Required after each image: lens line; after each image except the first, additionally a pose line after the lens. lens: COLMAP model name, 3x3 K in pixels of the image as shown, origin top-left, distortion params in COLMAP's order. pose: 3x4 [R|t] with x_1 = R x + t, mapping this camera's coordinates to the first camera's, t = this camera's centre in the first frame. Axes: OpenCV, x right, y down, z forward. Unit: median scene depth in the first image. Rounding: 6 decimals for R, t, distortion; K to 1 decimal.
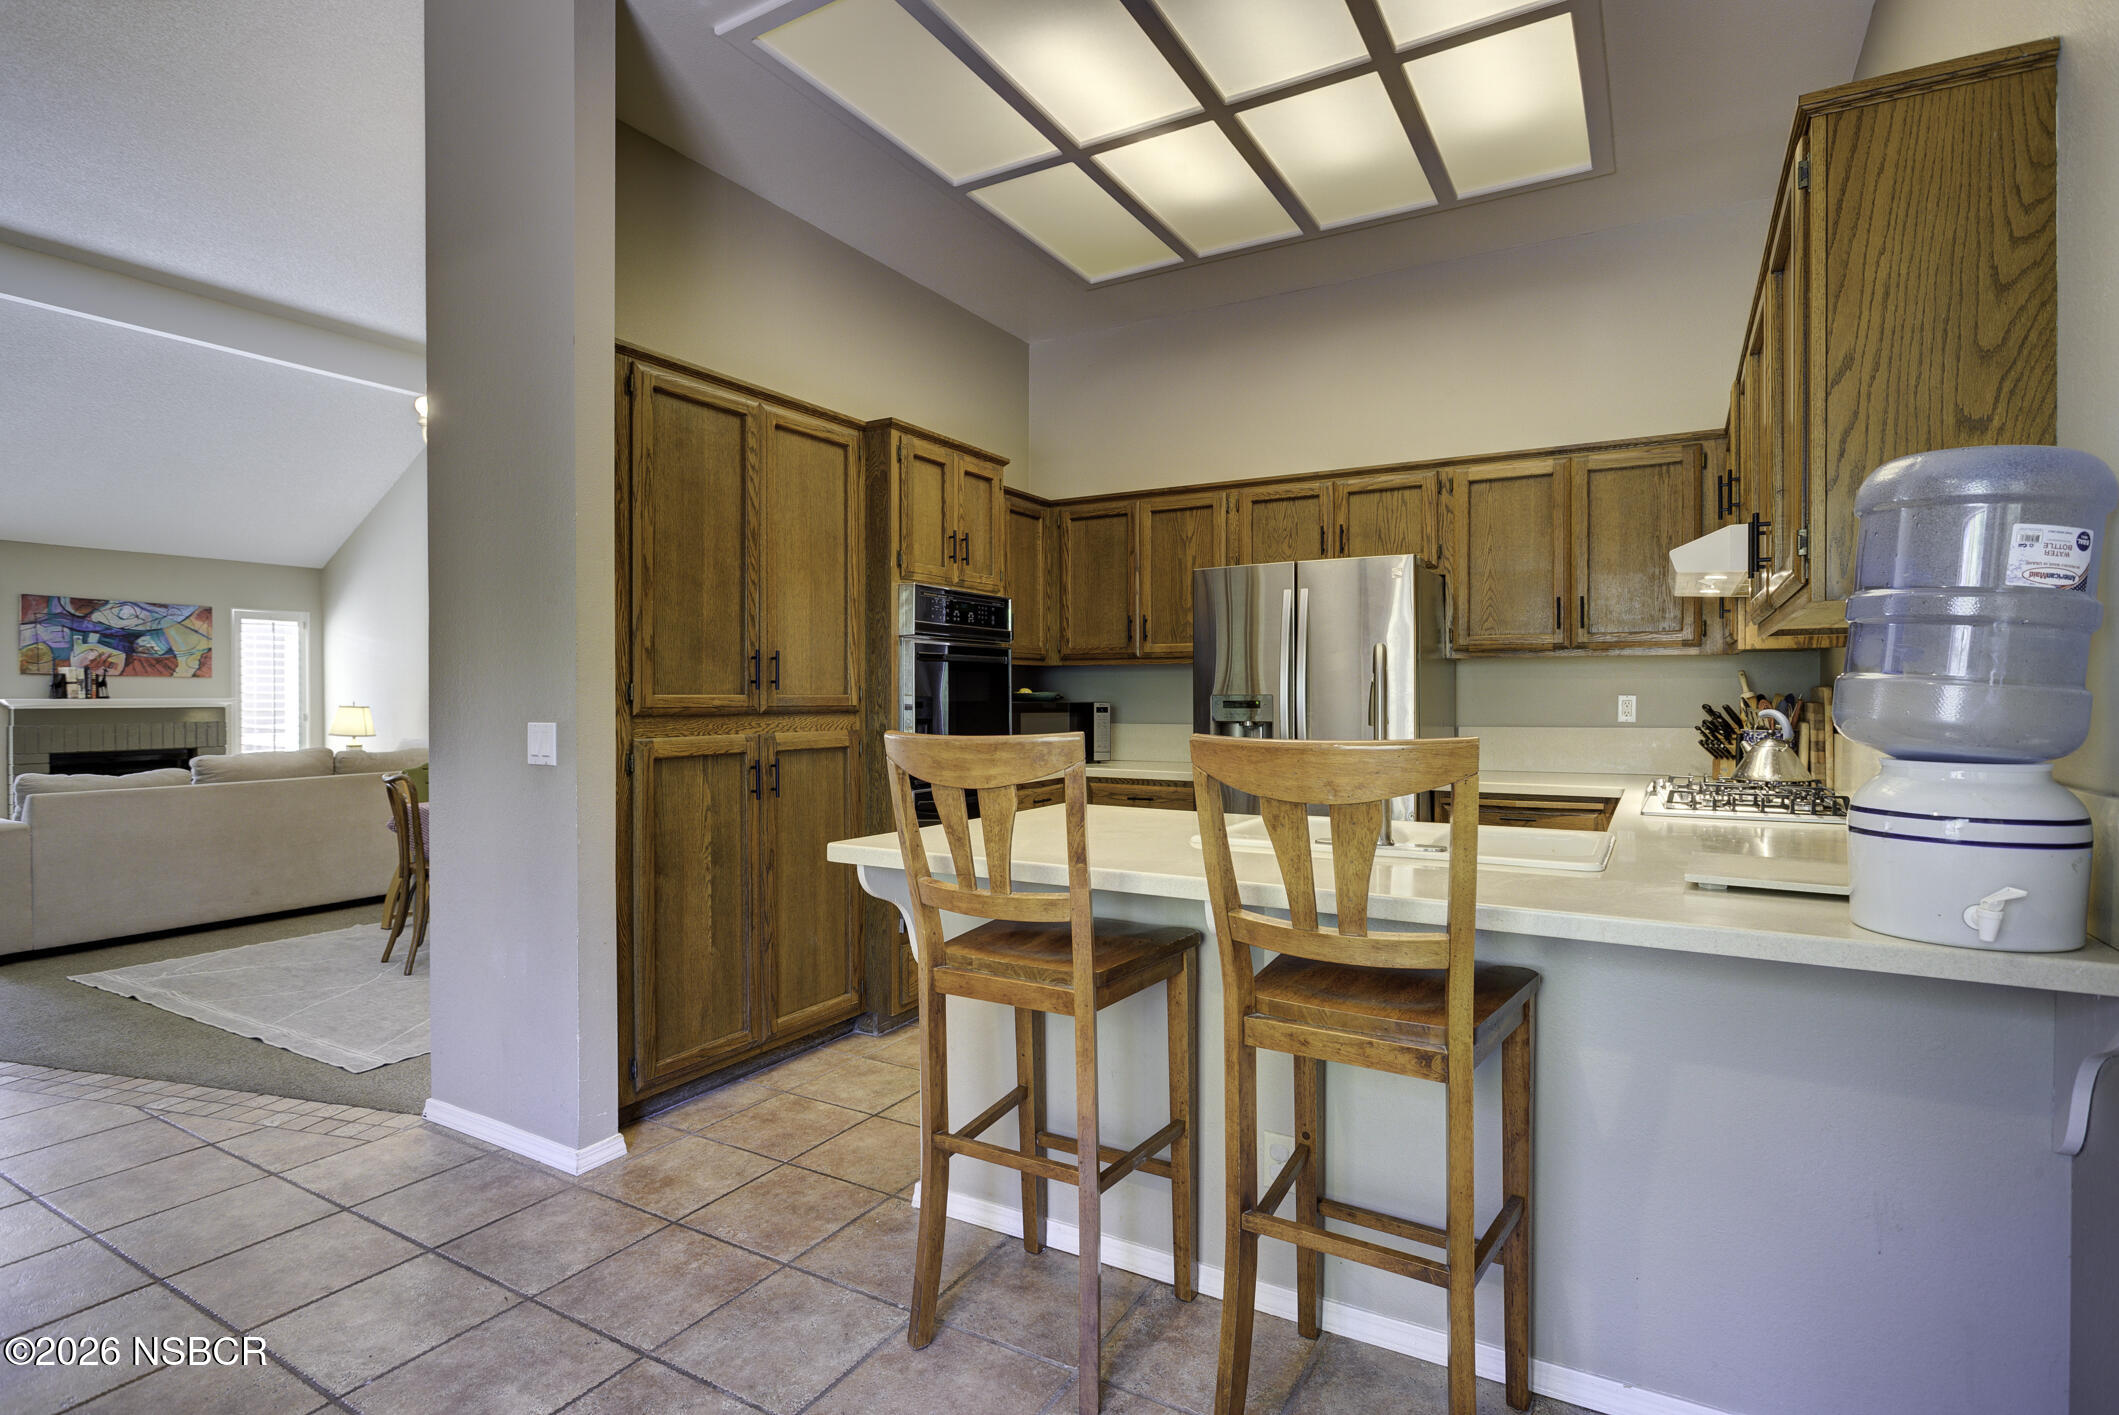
lens RADIAL K [[1038.7, 0, 1059.7], [0, 1038.7, 705.2], [0, 0, 1]] dist [-0.018058, 0.005565]
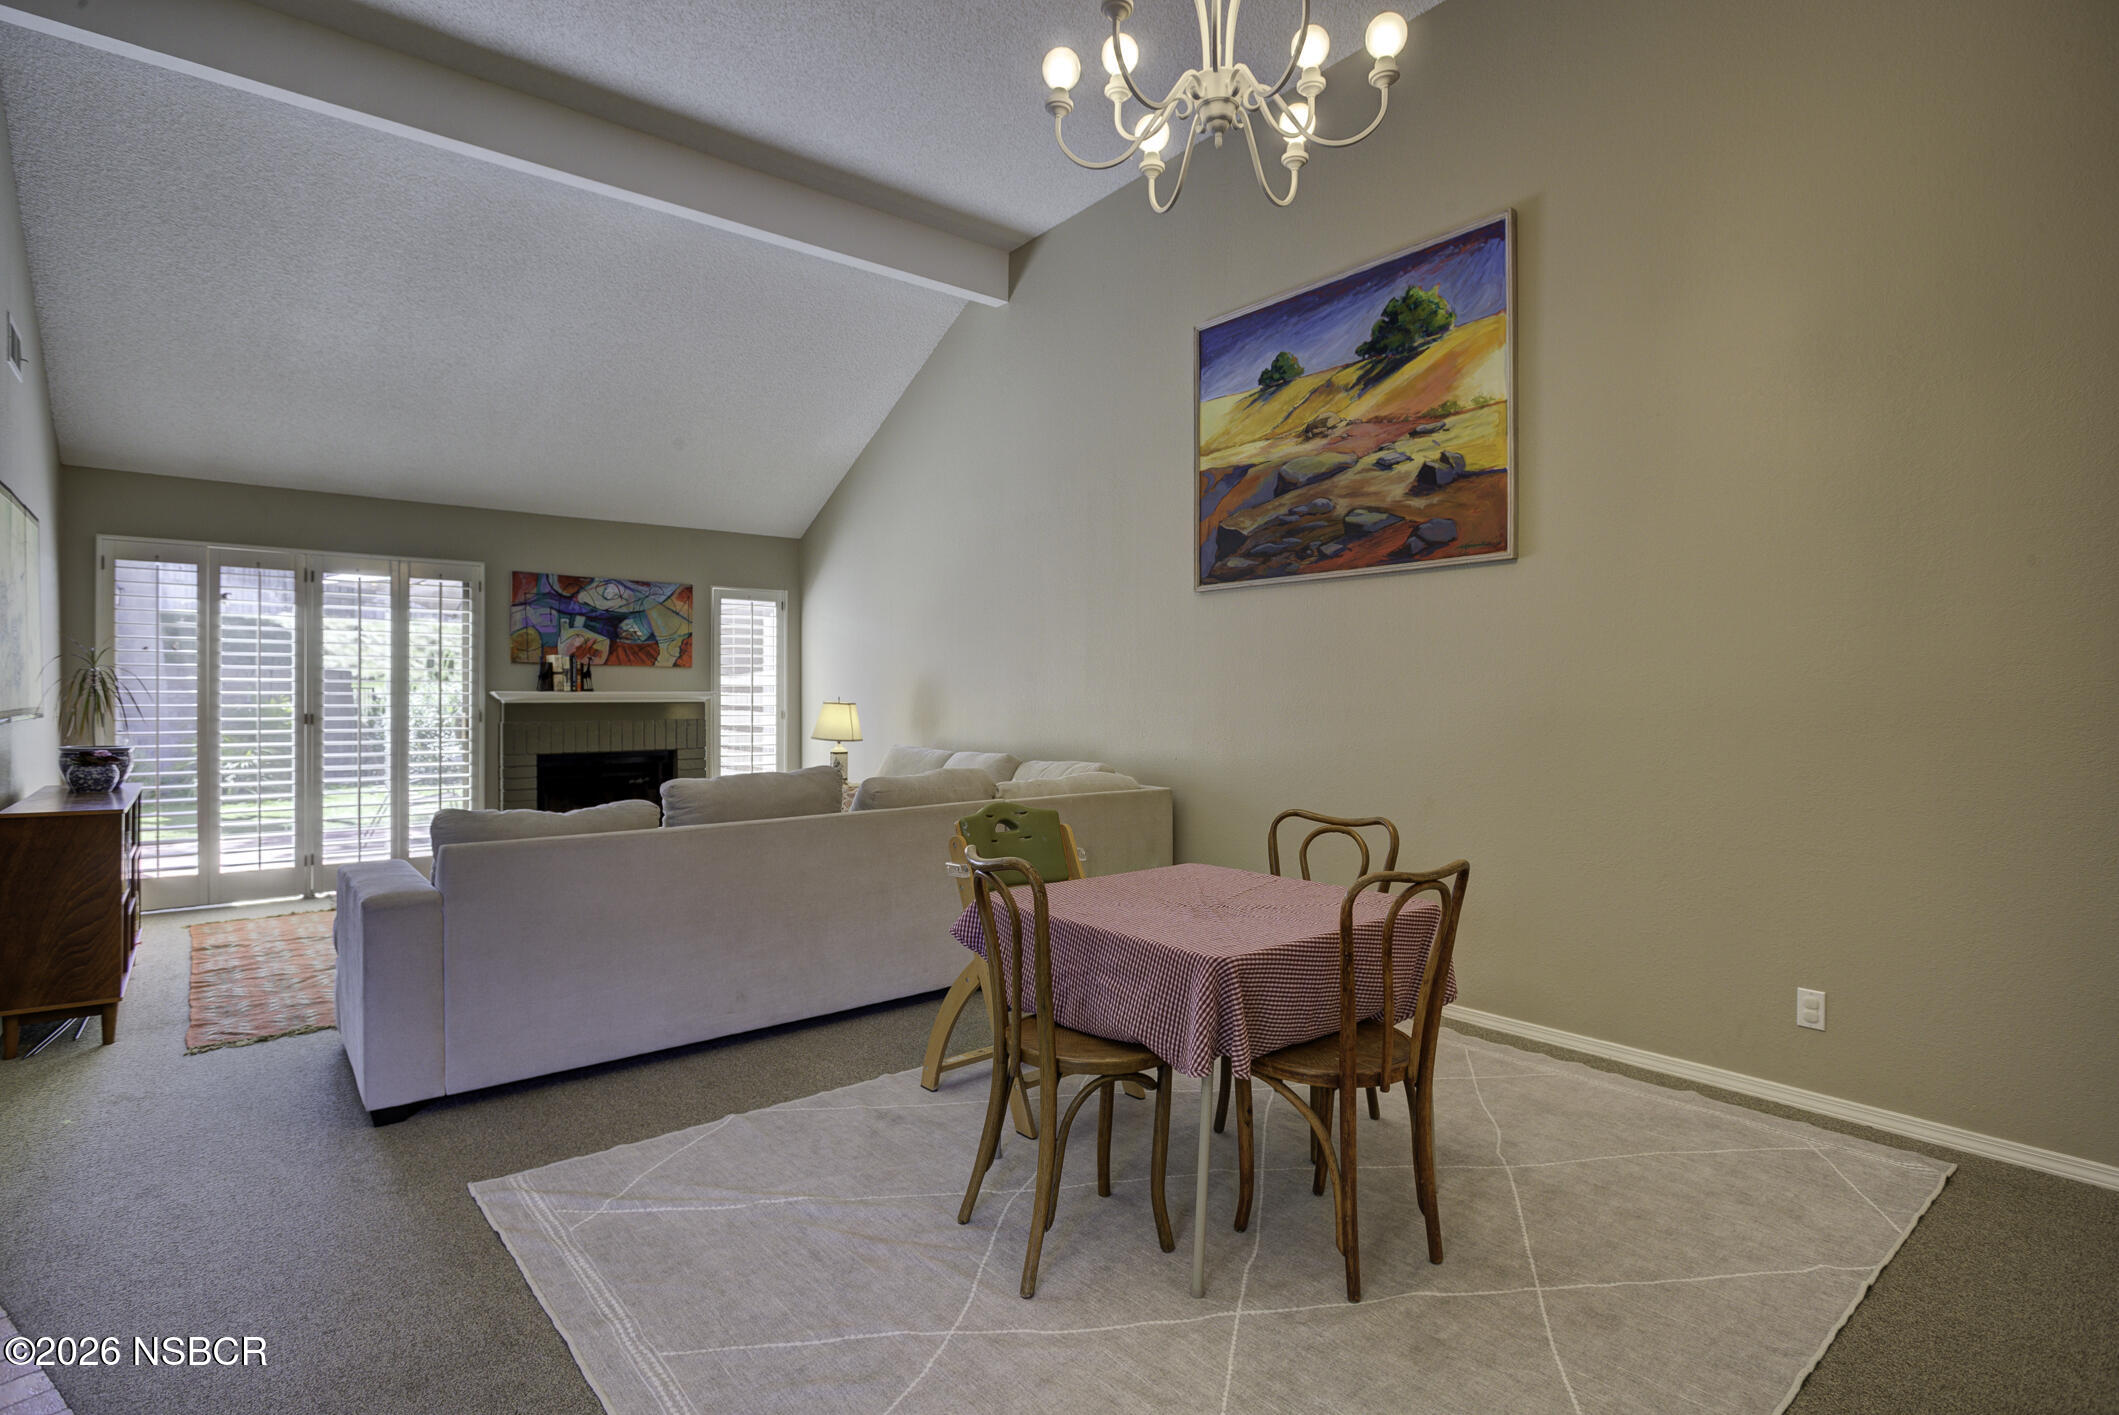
lens RADIAL K [[1038.7, 0, 1054.0], [0, 1038.7, 704.0], [0, 0, 1]] dist [-0.018058, 0.005565]
pose [[0.936959, 0.008460, -0.349337, -0.257972], [-0.007483, 0.999963, 0.004146, -0.002395], [0.349359, -0.001271, 0.936988, 0.318412]]
